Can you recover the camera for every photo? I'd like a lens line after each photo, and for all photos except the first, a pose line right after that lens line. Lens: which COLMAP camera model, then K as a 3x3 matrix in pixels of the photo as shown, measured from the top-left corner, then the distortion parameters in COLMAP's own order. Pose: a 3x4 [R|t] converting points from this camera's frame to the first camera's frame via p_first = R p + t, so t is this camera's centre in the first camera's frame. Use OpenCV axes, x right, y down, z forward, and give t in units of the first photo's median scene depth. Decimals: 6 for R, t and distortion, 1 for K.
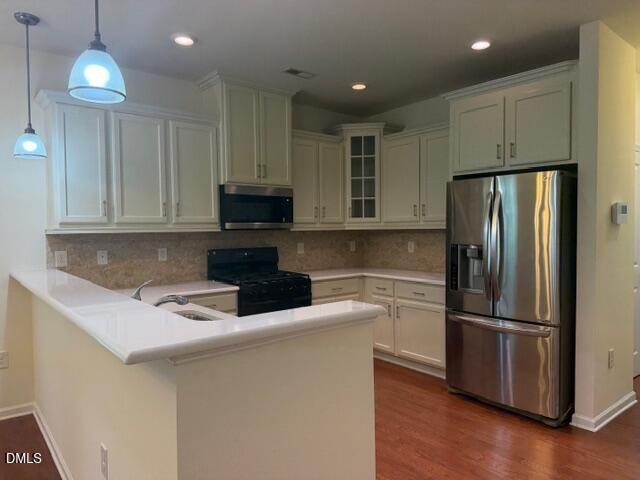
lens RADIAL K [[451.4, 0, 320.0], [0, 451.4, 240.0], [0, 0, 1]] dist [0.000772, -0.000346]
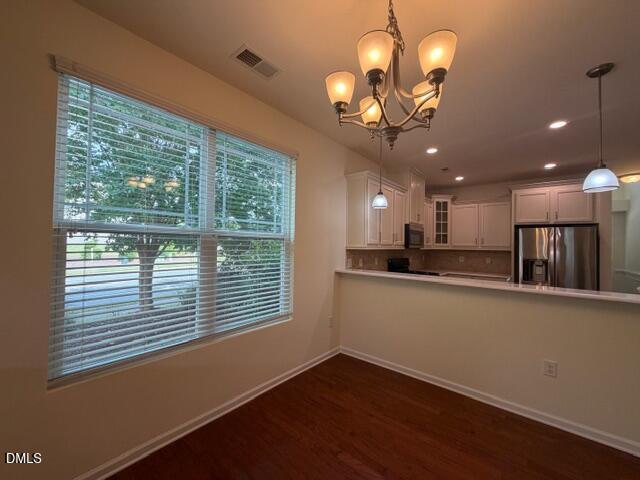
lens RADIAL K [[253.9, 0, 320.0], [0, 253.9, 240.0], [0, 0, 1]] dist [0.000527, 0.000038]
pose [[0.982420, 0.030882, 0.184114, -0.626952], [-0.021508, 0.998379, -0.052694, 0.004721], [-0.185443, 0.047808, 0.981491, 0.026884]]
